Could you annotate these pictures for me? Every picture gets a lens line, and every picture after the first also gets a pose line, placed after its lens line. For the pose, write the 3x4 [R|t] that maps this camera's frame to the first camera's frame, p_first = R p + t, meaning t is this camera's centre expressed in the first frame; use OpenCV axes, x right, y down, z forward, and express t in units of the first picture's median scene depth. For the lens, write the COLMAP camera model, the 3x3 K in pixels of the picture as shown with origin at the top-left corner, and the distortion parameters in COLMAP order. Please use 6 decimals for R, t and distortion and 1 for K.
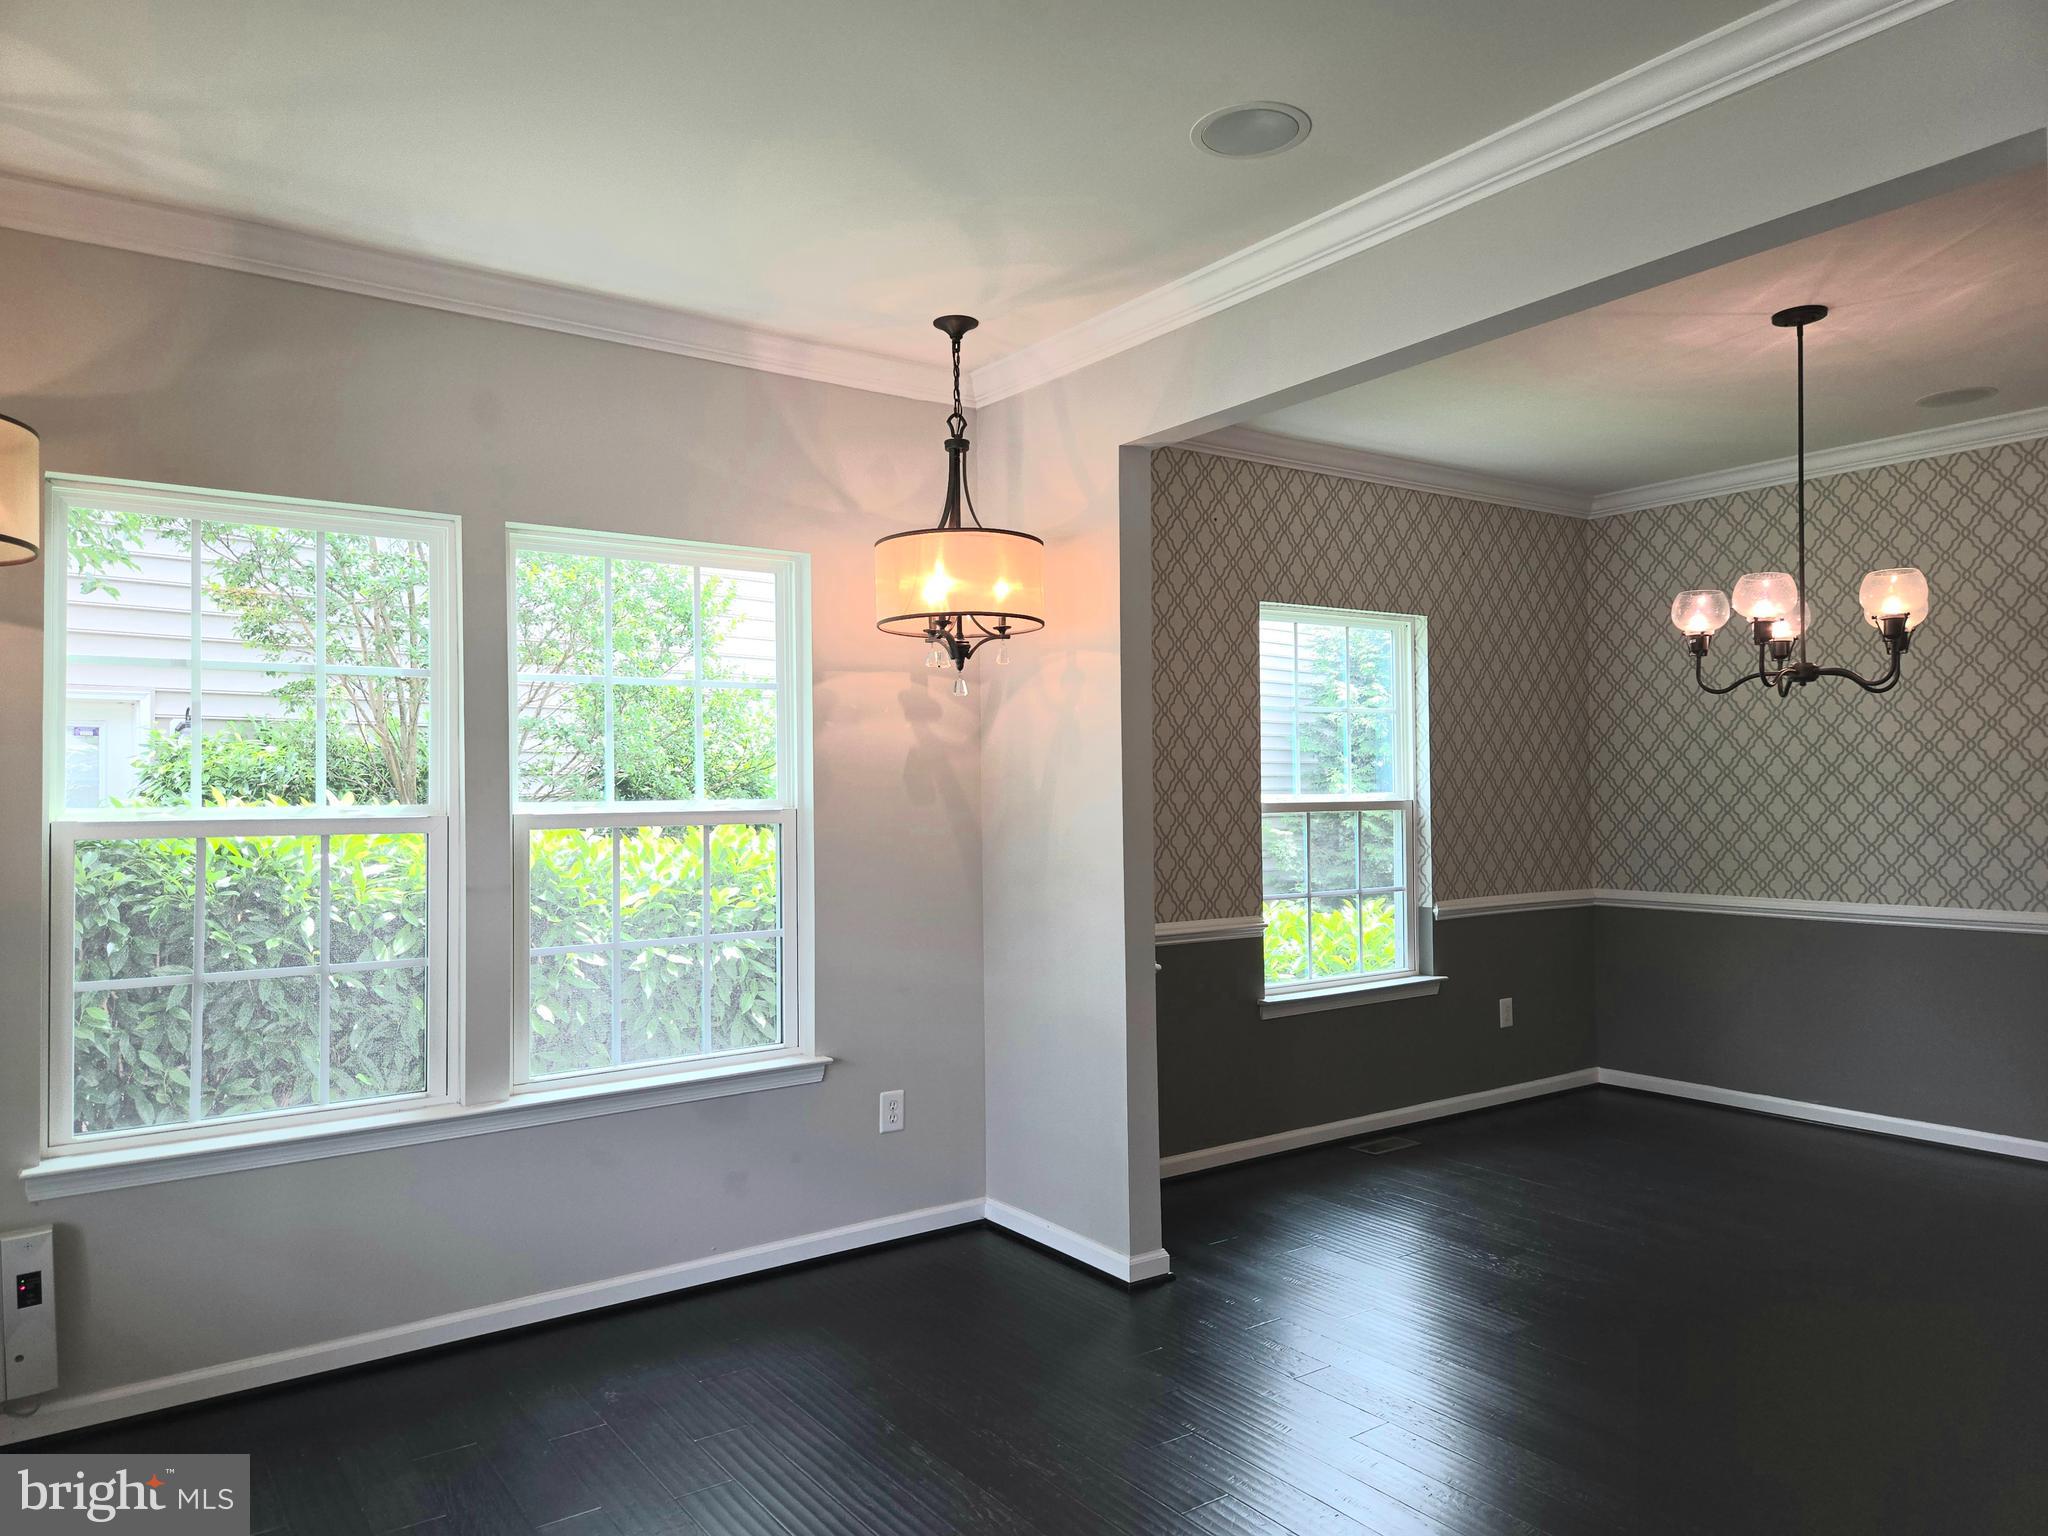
lens RADIAL K [[1373.3, 0, 1019.0], [0, 1373.3, 771.7], [0, 0, 1]] dist [0.052331, -0.019961]
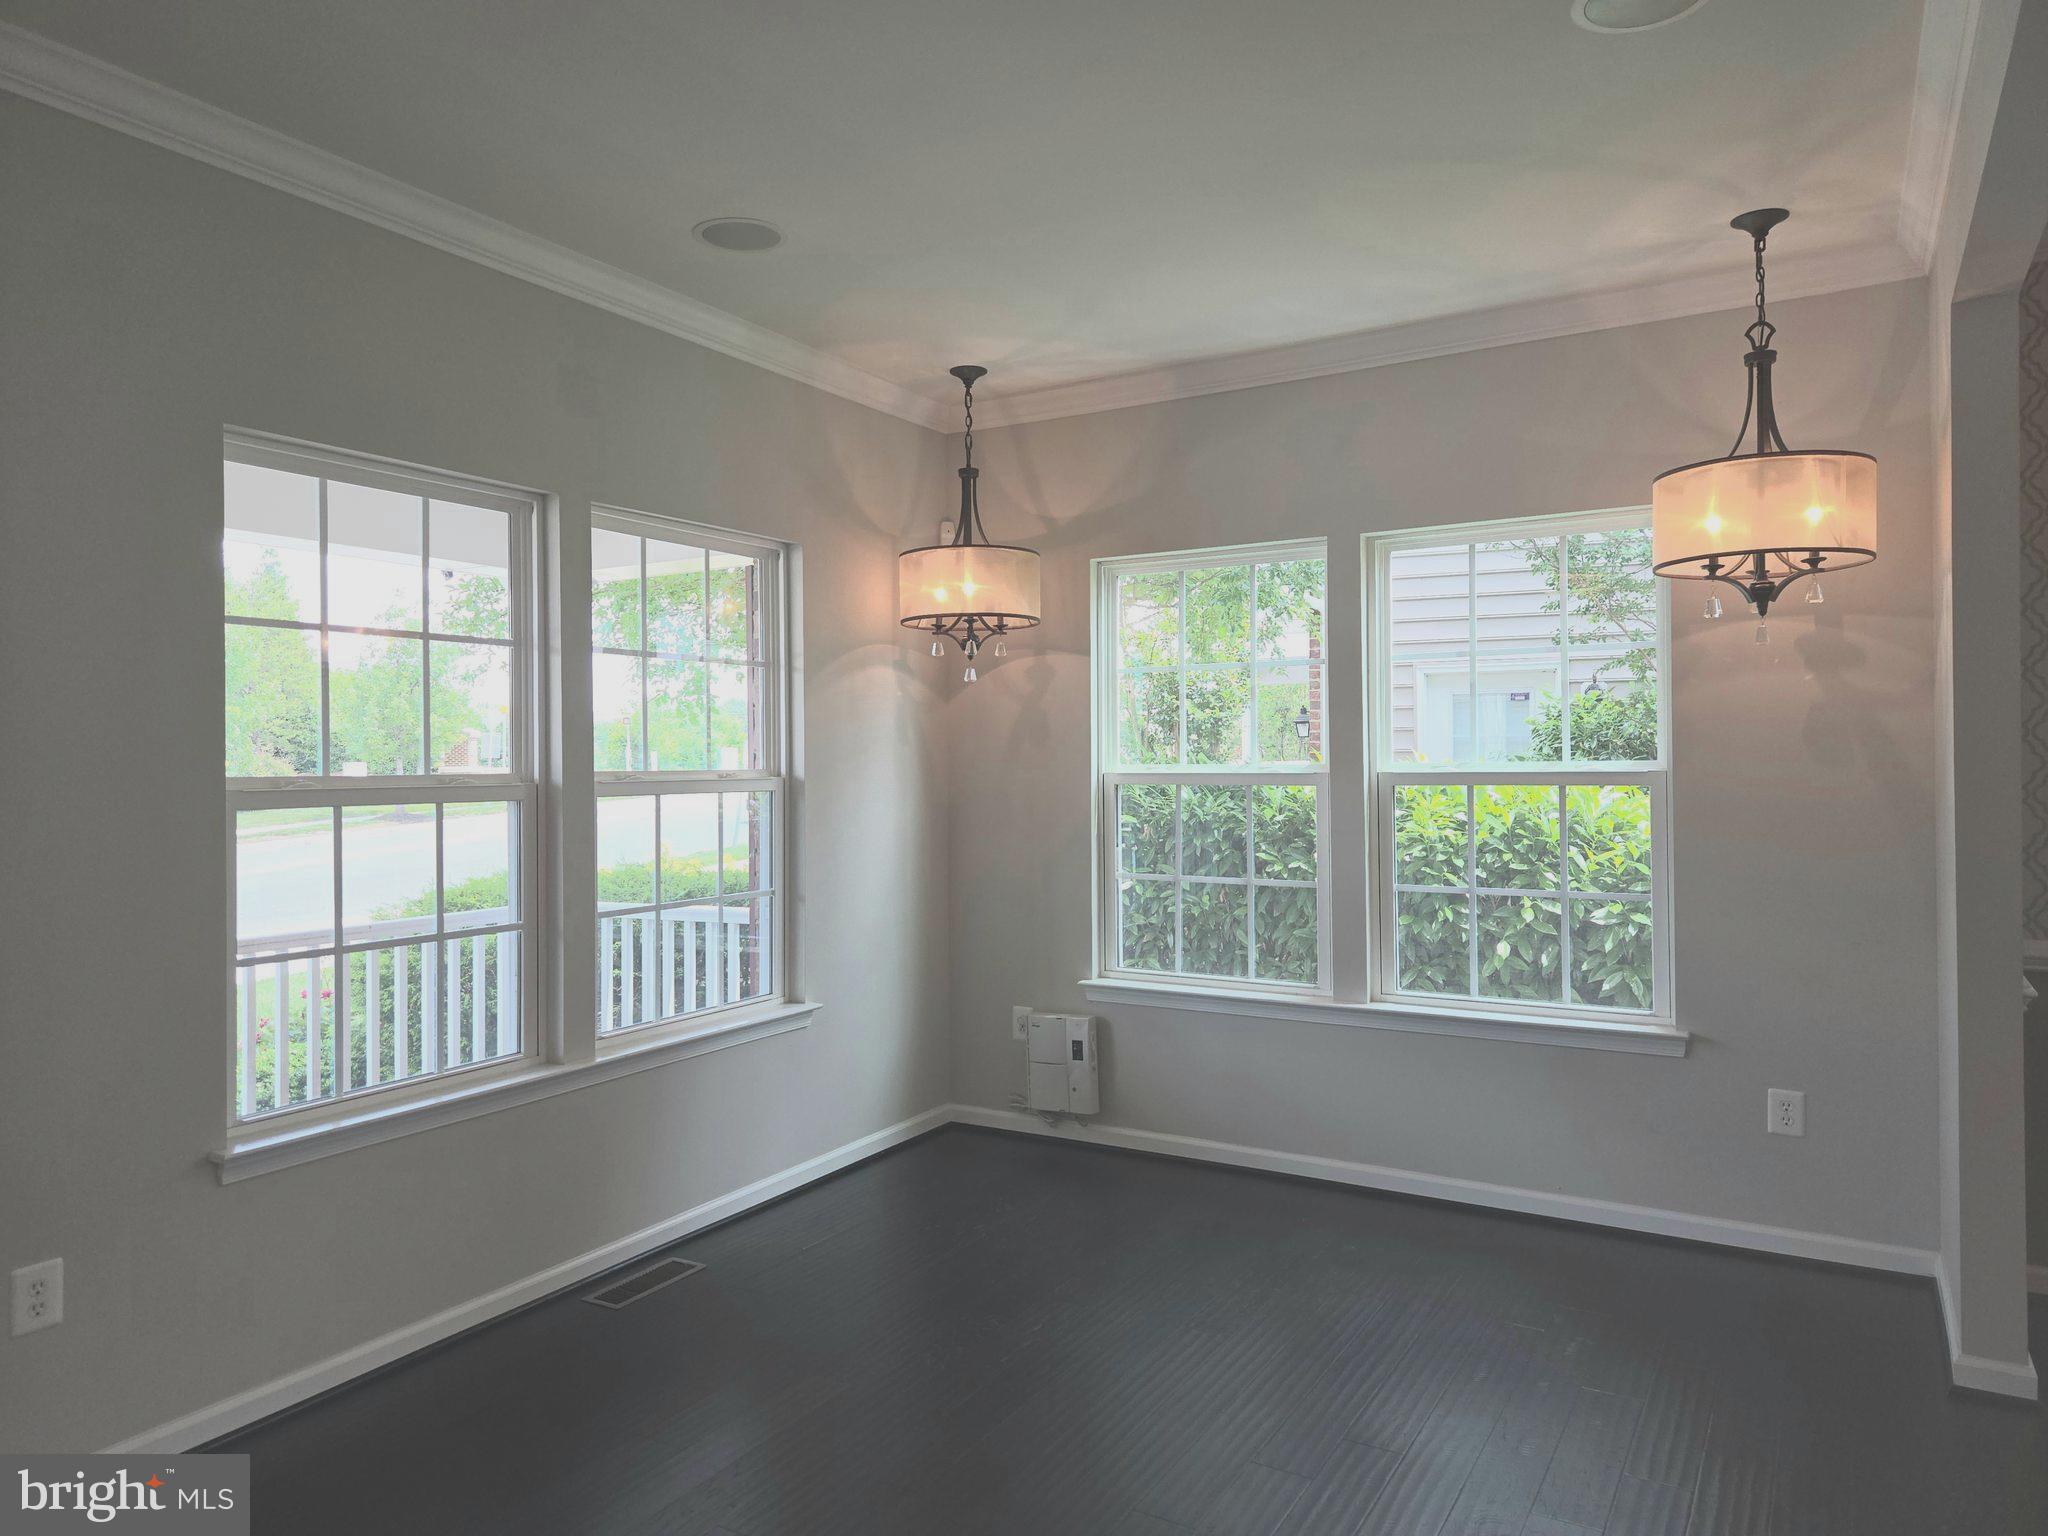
lens RADIAL K [[1373.3, 0, 1027.5], [0, 1373.3, 756.0], [0, 0, 1]] dist [0.052331, -0.019961]
pose [[0.413487, 0.004411, -0.910499, 0.569618], [0.017530, 0.999764, 0.012805, -0.003827], [0.910341, -0.021255, 0.413312, 0.203976]]
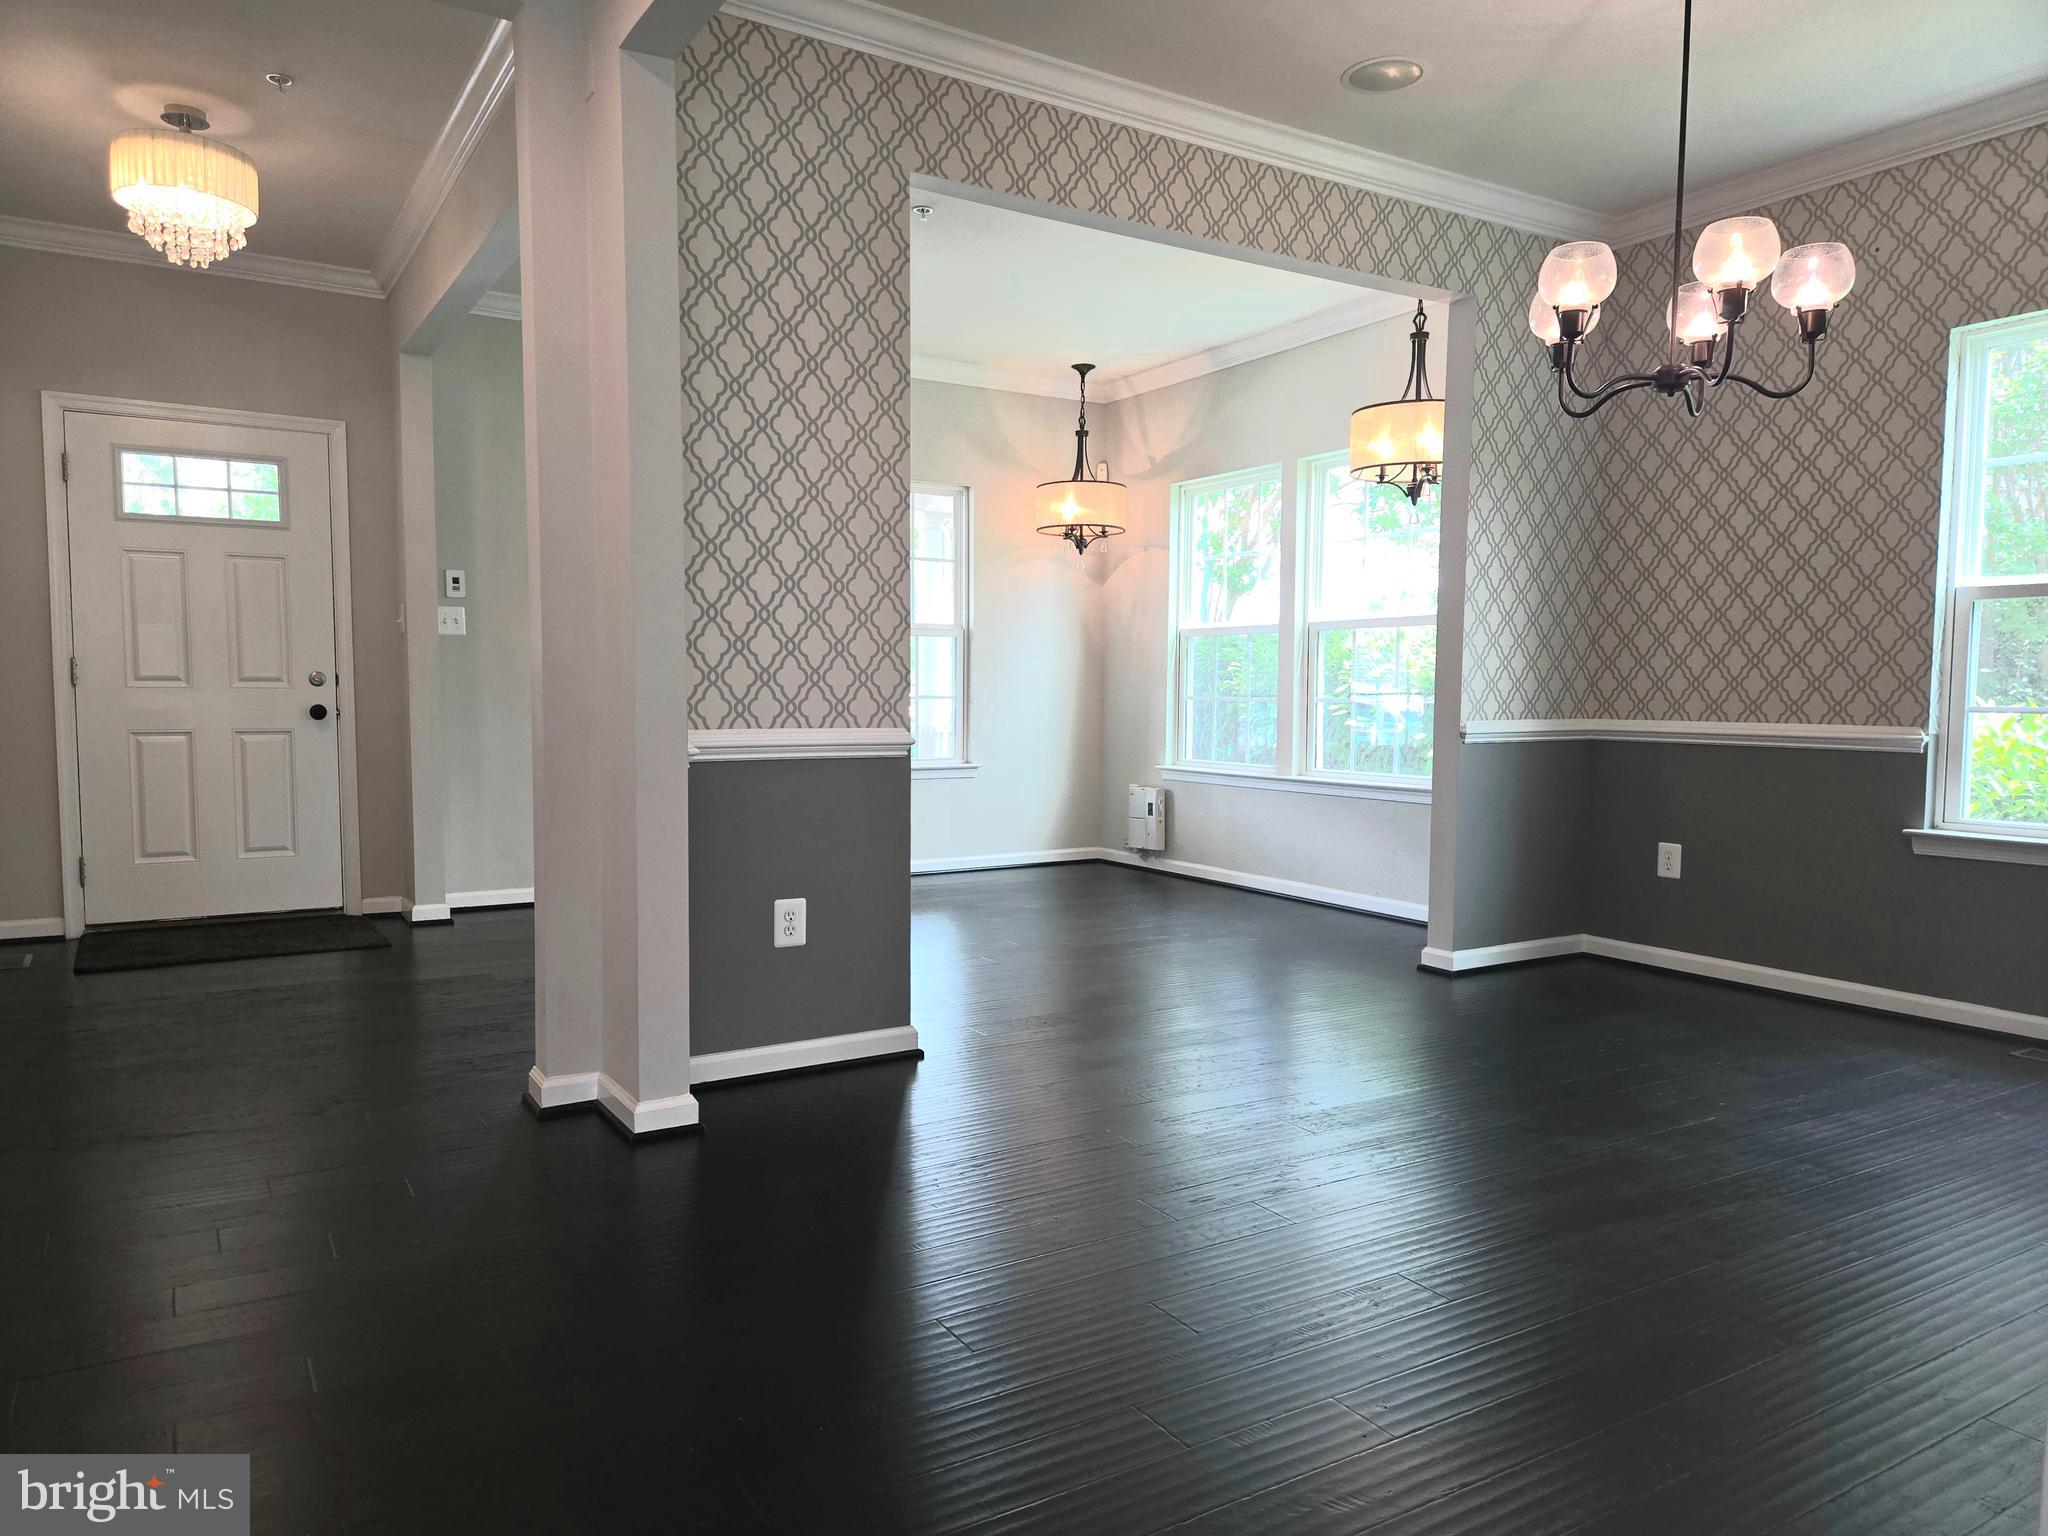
lens RADIAL K [[1373.3, 0, 1018.1], [0, 1373.3, 764.2], [0, 0, 1]] dist [0.052331, -0.019961]
pose [[-0.060971, 0.070468, -0.995649, 1.349966], [0.014528, 0.997462, 0.069707, 0.080018], [0.998034, -0.010215, -0.061840, 0.680426]]
